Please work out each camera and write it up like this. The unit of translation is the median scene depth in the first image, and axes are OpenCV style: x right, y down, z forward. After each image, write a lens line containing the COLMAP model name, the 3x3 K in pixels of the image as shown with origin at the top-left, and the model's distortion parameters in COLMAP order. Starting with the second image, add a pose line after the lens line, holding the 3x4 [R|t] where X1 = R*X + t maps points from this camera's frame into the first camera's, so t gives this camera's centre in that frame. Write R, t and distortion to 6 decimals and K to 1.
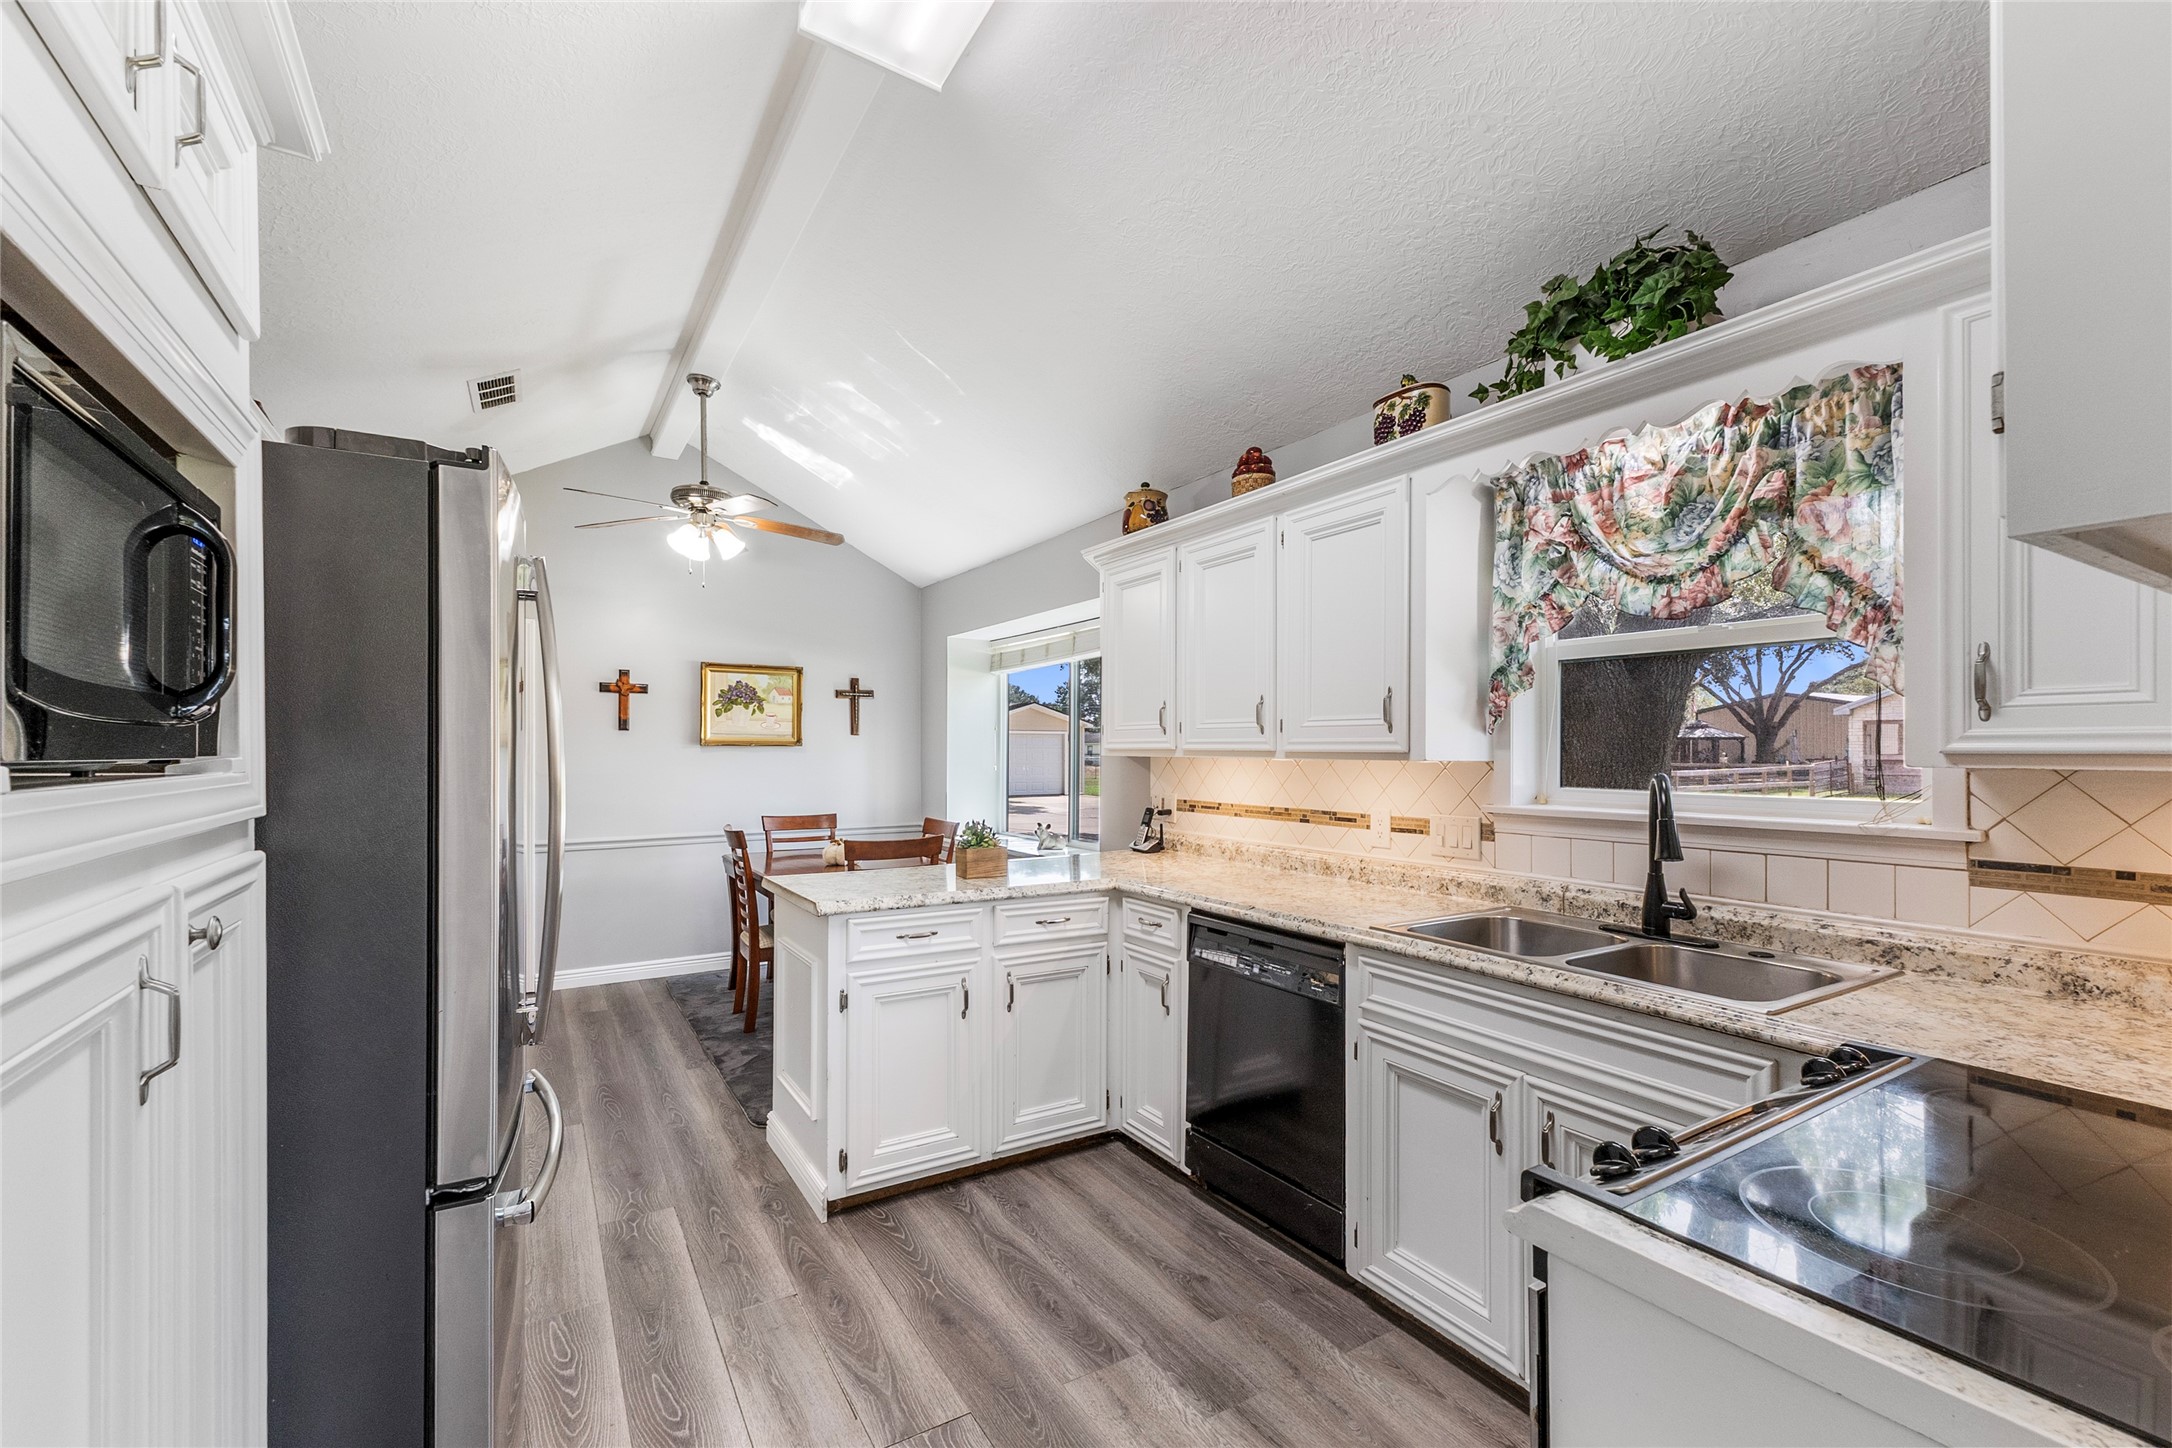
lens RADIAL K [[947.8, 0, 1086.2], [0, 947.8, 730.5], [0, 0, 1]] dist [0.000543, 0.000019]
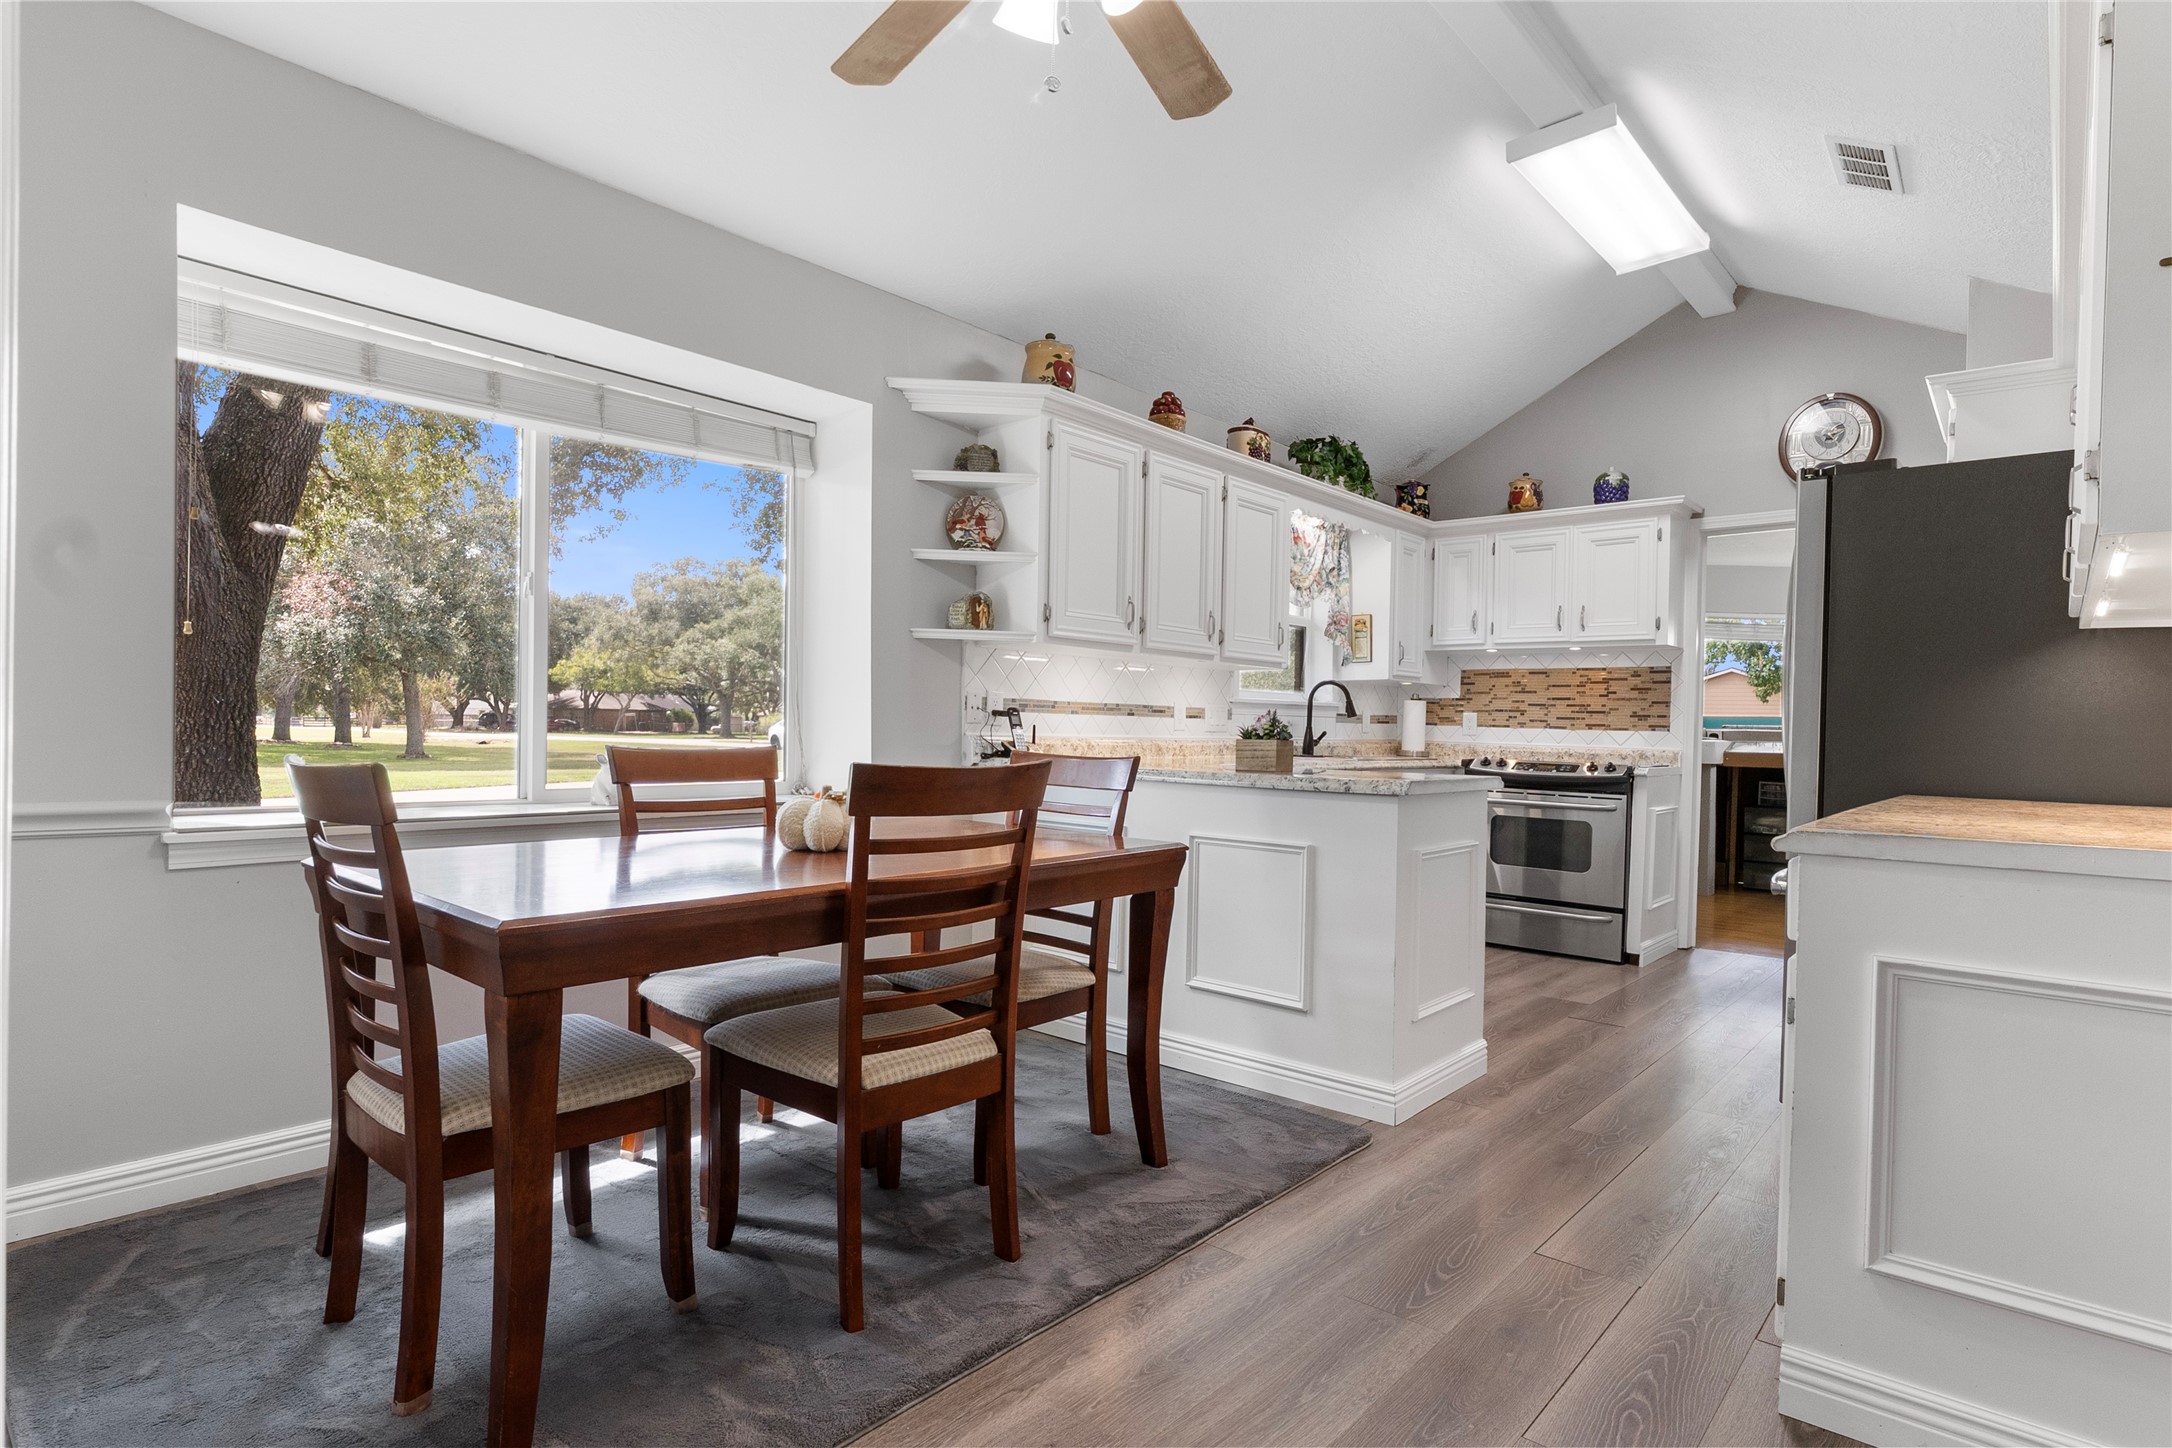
lens RADIAL K [[1119.1, 0, 1086.0], [0, 1119.1, 724.0], [0, 0, 1]] dist [-0.004950, -0.000184]
pose [[-0.305570, -0.002180, 0.952167, -1.098959], [-0.037785, 0.999237, -0.009838, 0.124990], [-0.951420, -0.038984, -0.305419, 1.498528]]
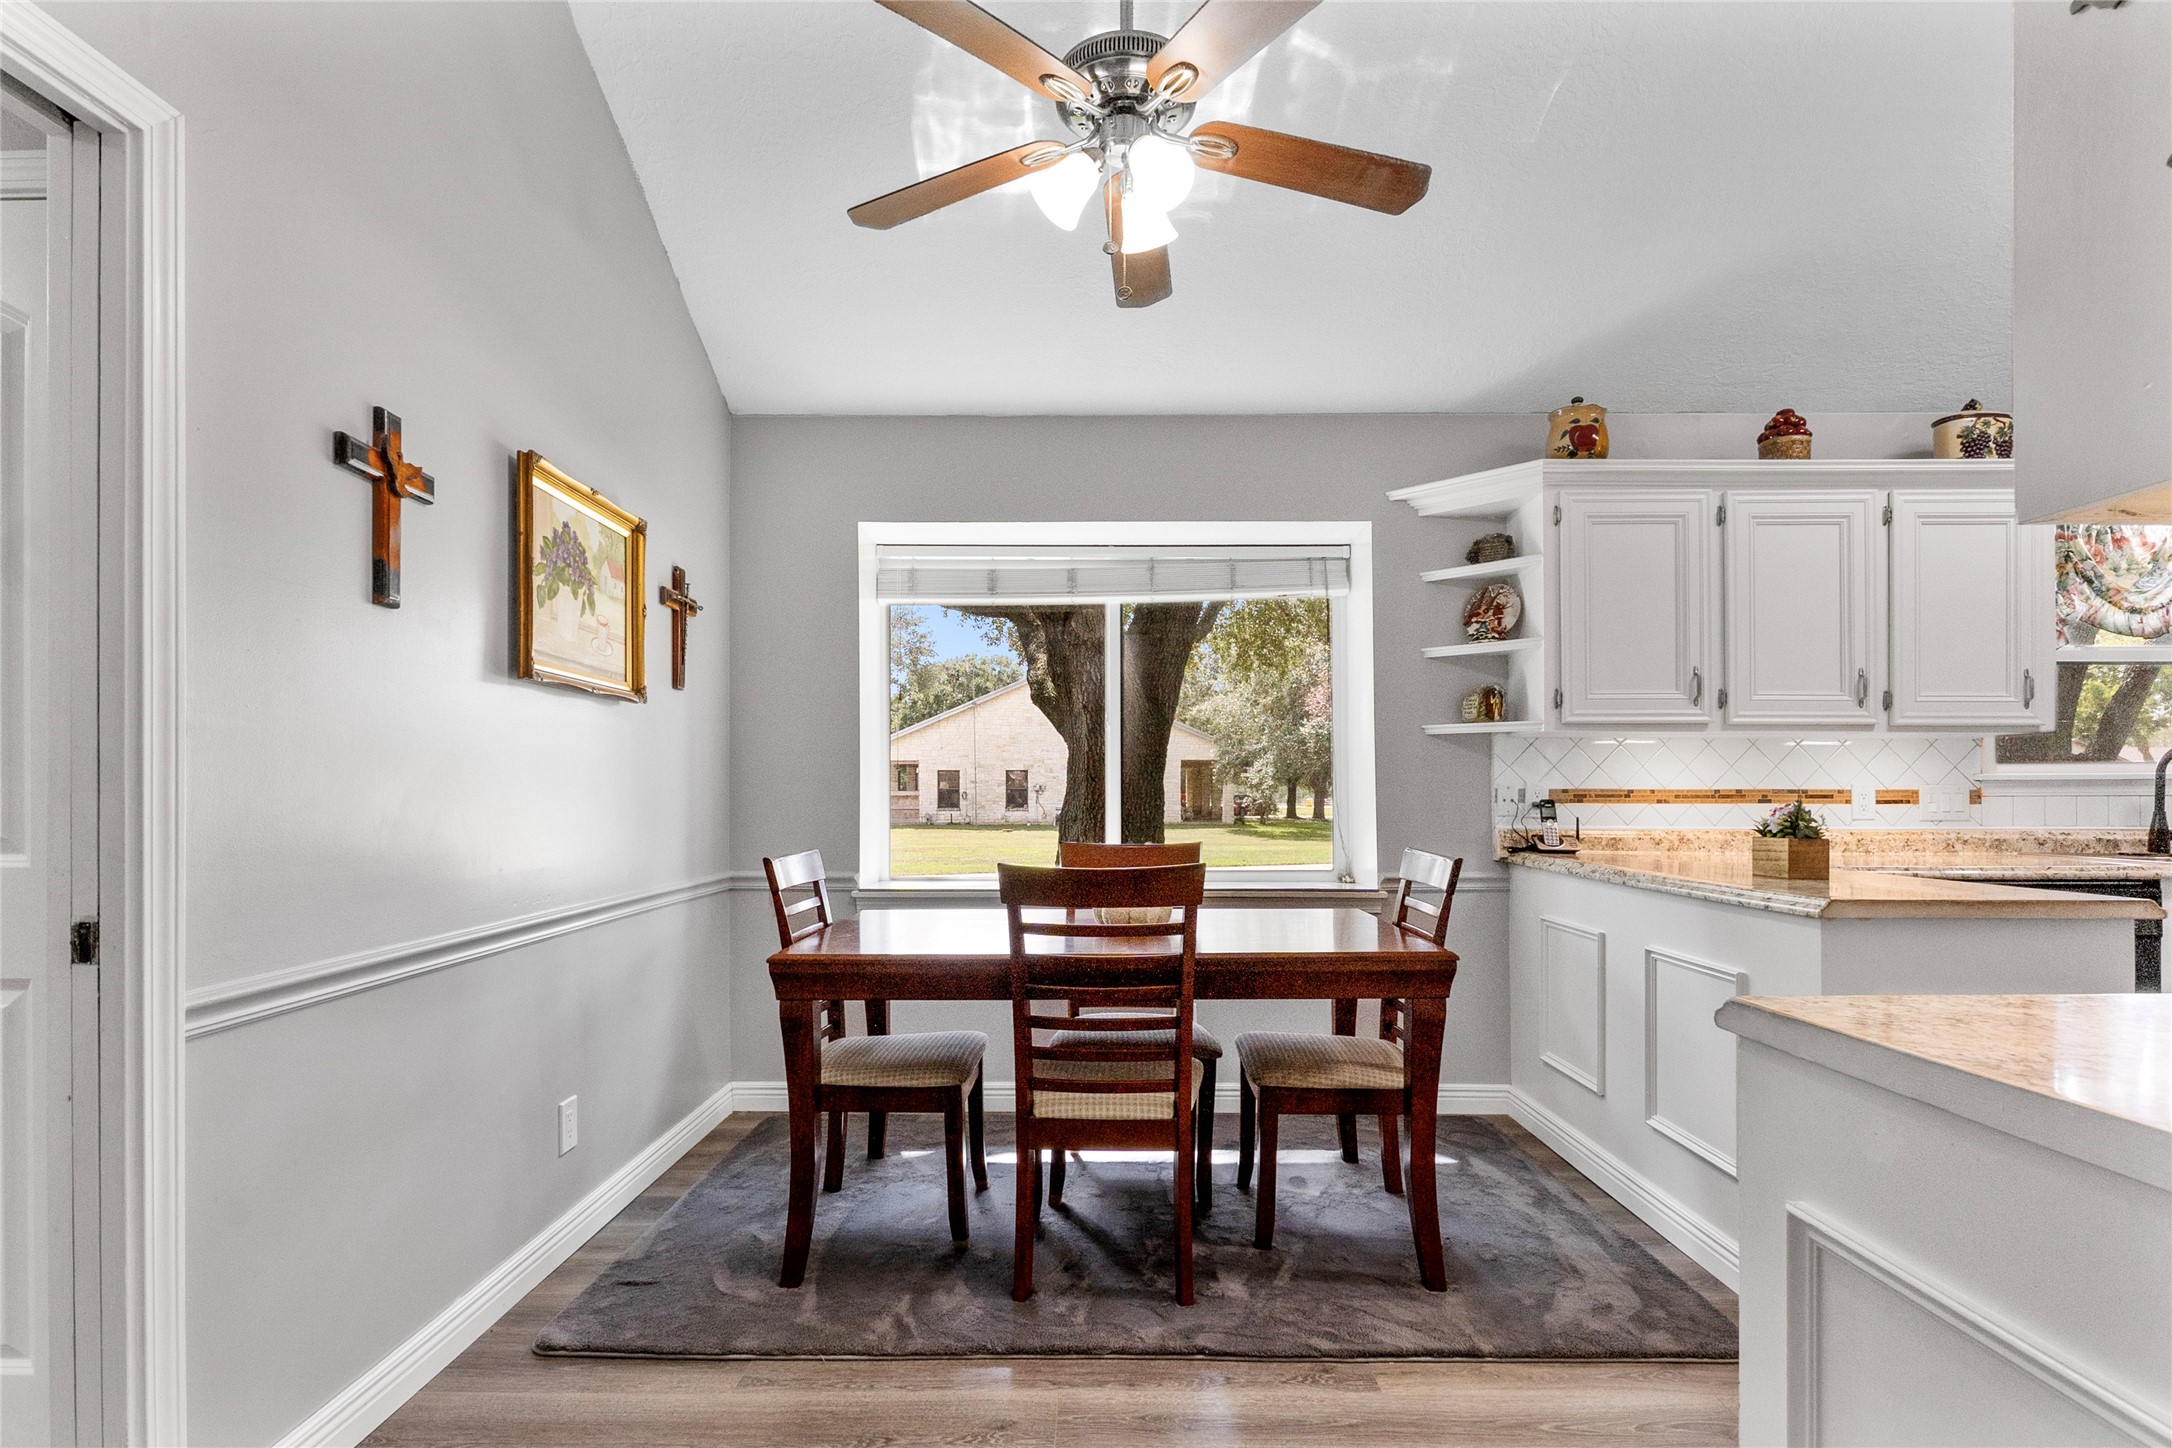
lens RADIAL K [[1075.6, 0, 1088.2], [0, 1075.6, 775.6], [0, 0, 1]] dist [0.001186, 0.000543]
pose [[0.520782, 0.016080, 0.853538, -1.110679], [-0.016335, 0.999827, -0.008869, 0.091223], [-0.853534, -0.009324, 0.520954, 1.029944]]
